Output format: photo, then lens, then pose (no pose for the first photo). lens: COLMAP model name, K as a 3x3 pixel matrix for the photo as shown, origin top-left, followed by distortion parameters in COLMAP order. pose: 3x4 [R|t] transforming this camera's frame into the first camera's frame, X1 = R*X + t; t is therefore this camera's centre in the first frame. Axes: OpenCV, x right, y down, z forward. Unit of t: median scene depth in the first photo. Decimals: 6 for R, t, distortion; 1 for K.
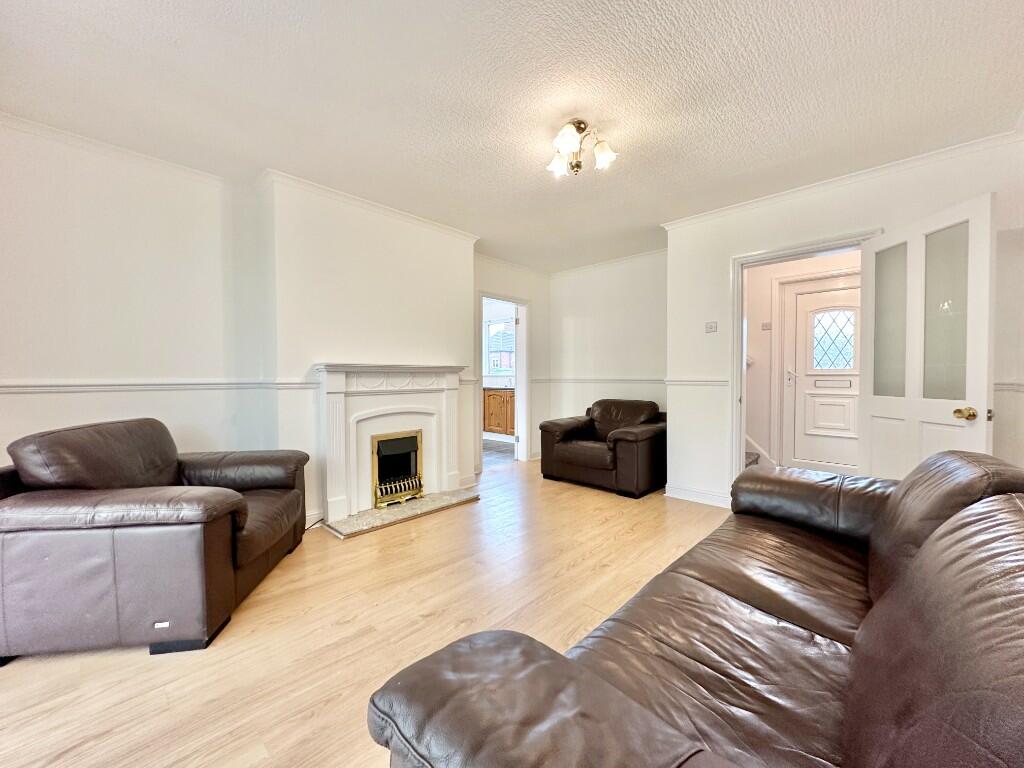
lens RADIAL K [[405.8, 0, 507.1], [0, 405.8, 384.1], [0, 0, 1]] dist [0.000379, 0.000113]
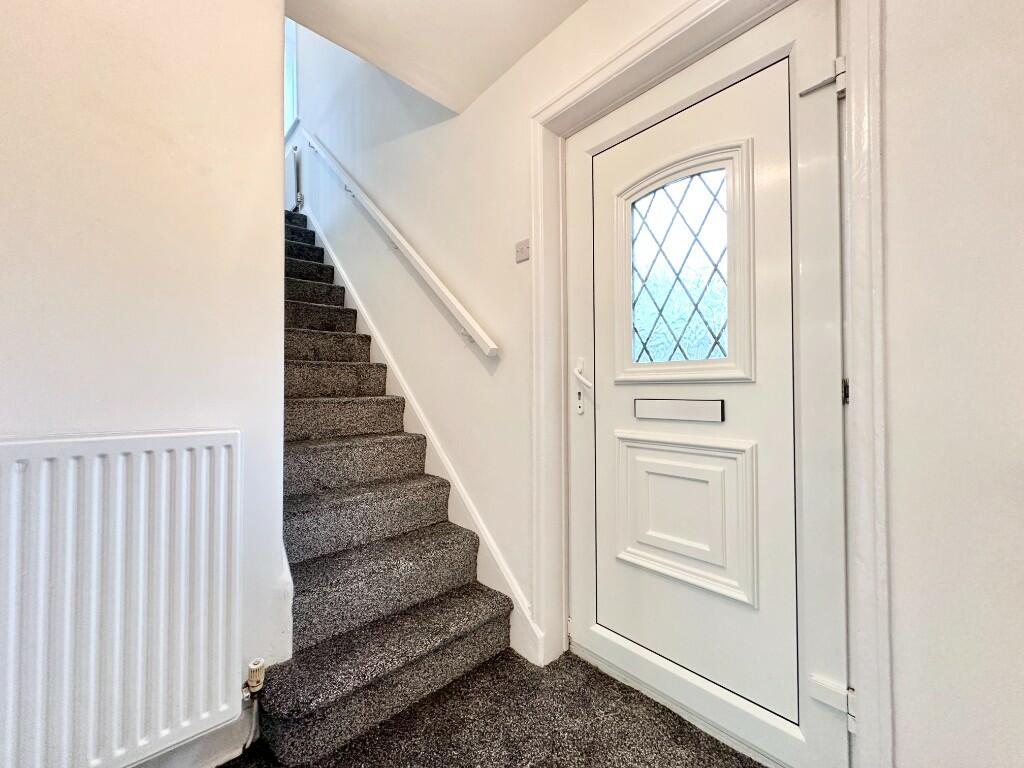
lens RADIAL K [[405.8, 0, 516.8], [0, 405.8, 383.7], [0, 0, 1]] dist [0.000379, 0.000113]
pose [[0.998903, -0.005583, -0.046484, 0.681380], [0.003804, 0.999260, -0.038263, -0.008709], [0.046663, 0.038045, 0.998186, 0.668993]]
